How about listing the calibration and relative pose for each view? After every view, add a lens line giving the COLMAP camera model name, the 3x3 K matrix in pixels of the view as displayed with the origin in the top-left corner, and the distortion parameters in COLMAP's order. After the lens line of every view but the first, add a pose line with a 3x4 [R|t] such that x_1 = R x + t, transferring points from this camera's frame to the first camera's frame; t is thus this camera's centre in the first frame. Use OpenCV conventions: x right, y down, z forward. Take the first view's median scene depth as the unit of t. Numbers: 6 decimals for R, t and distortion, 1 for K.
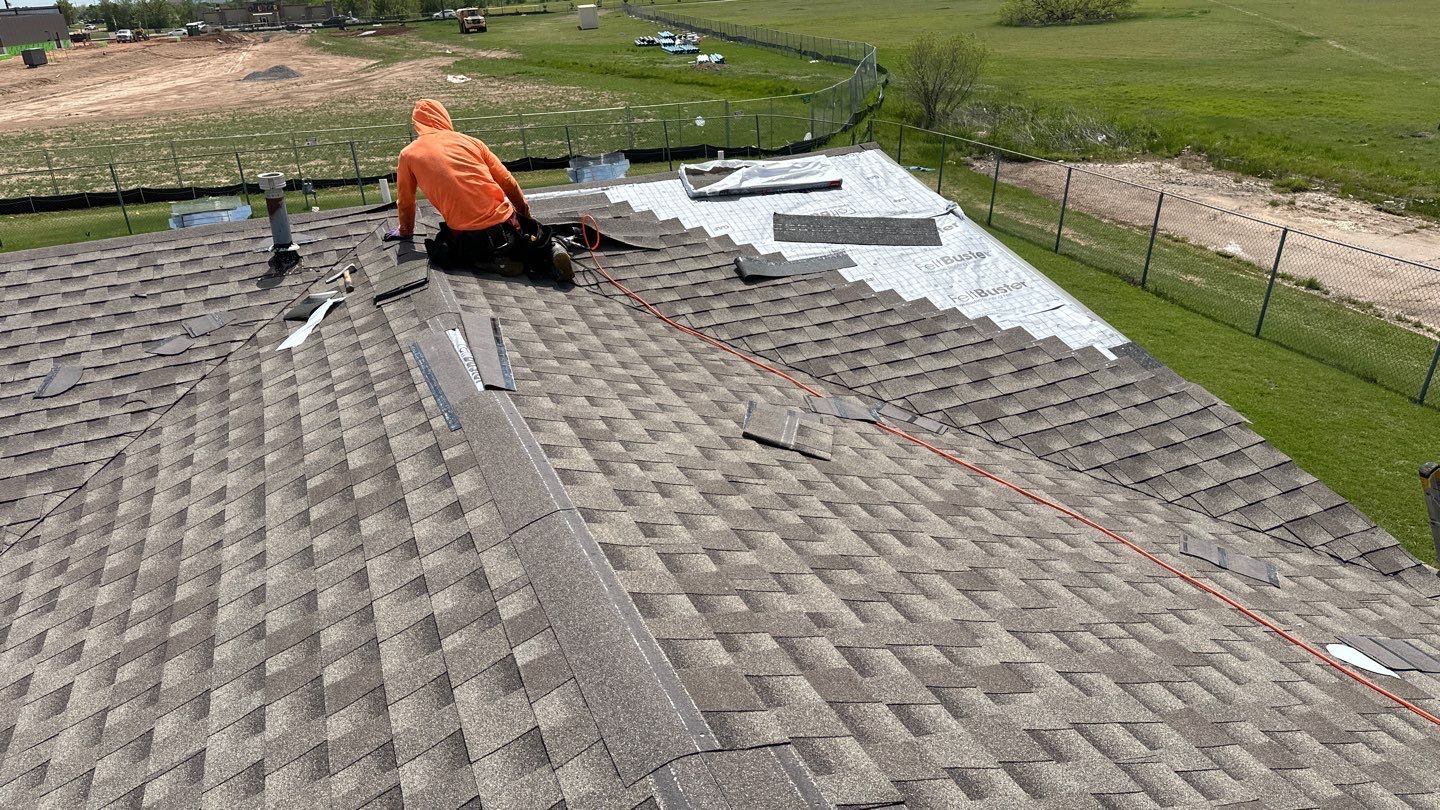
lens RADIAL K [[1006.8, 0, 708.5], [0, 1006.8, 435.2], [0, 0, 1]] dist [0.102860, -0.139580]
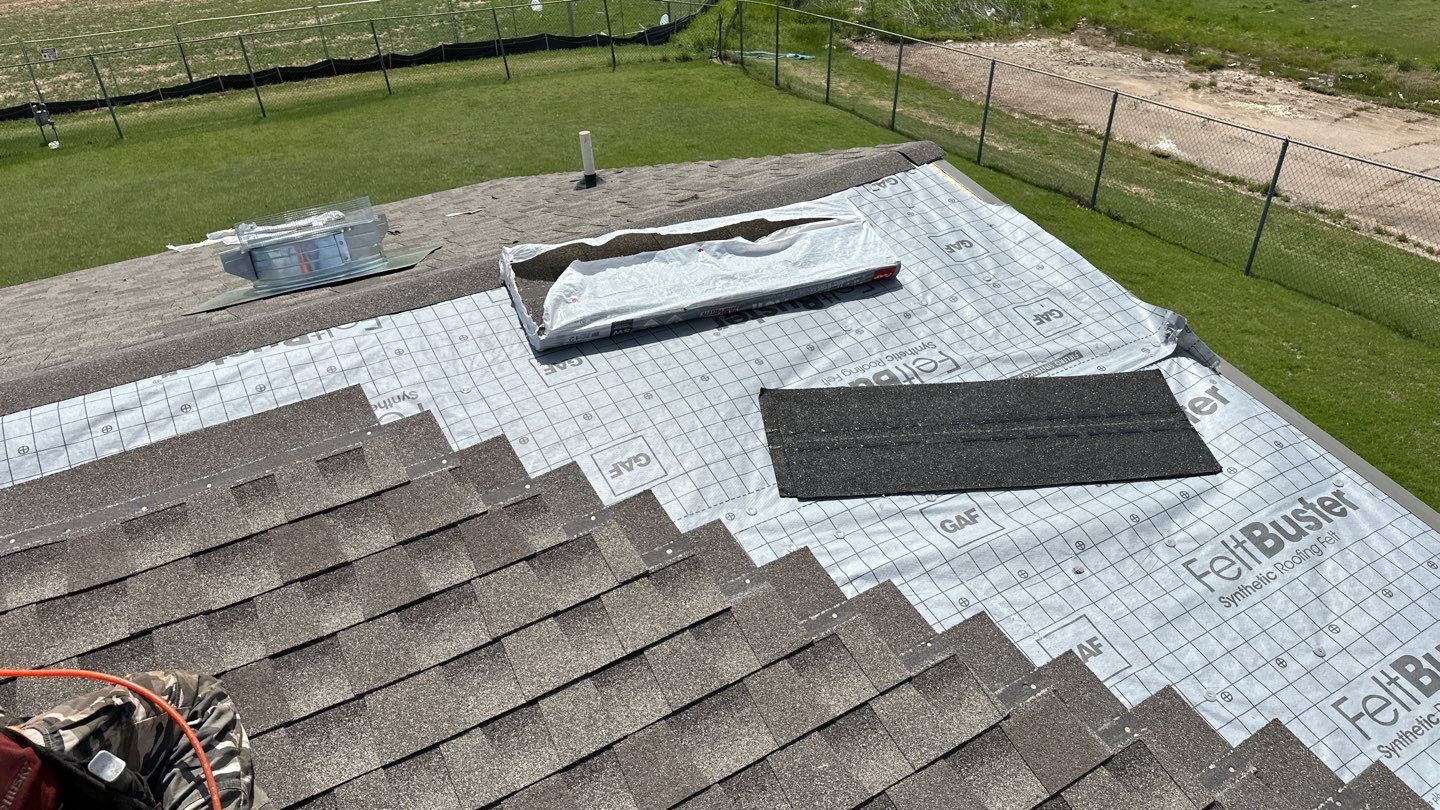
lens RADIAL K [[1006.8, 0, 708.5], [0, 1006.8, 435.2], [0, 0, 1]] dist [0.102860, -0.139580]
pose [[0.989038, -0.084890, 0.120821, -0.001907], [0.071066, 0.990883, 0.114462, -0.254916], [-0.129436, -0.104621, 0.986053, 0.641258]]
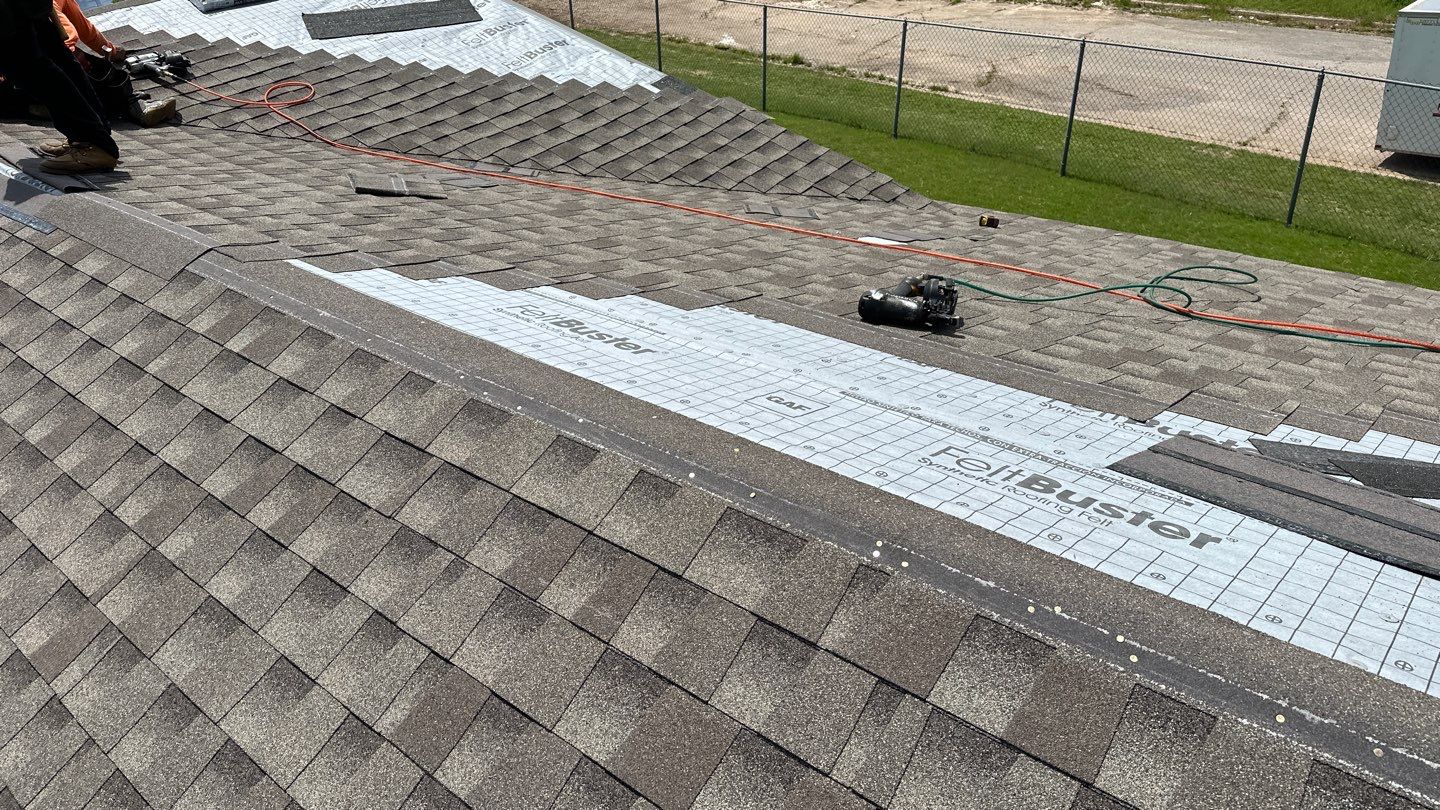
lens RADIAL K [[1006.8, 0, 708.5], [0, 1006.8, 435.2], [0, 0, 1]] dist [0.102860, -0.139580]
pose [[0.887897, -0.294006, 0.353837, -0.055545], [0.245618, 0.953299, 0.175764, 0.088476], [-0.388988, -0.069151, 0.918644, -0.075092]]
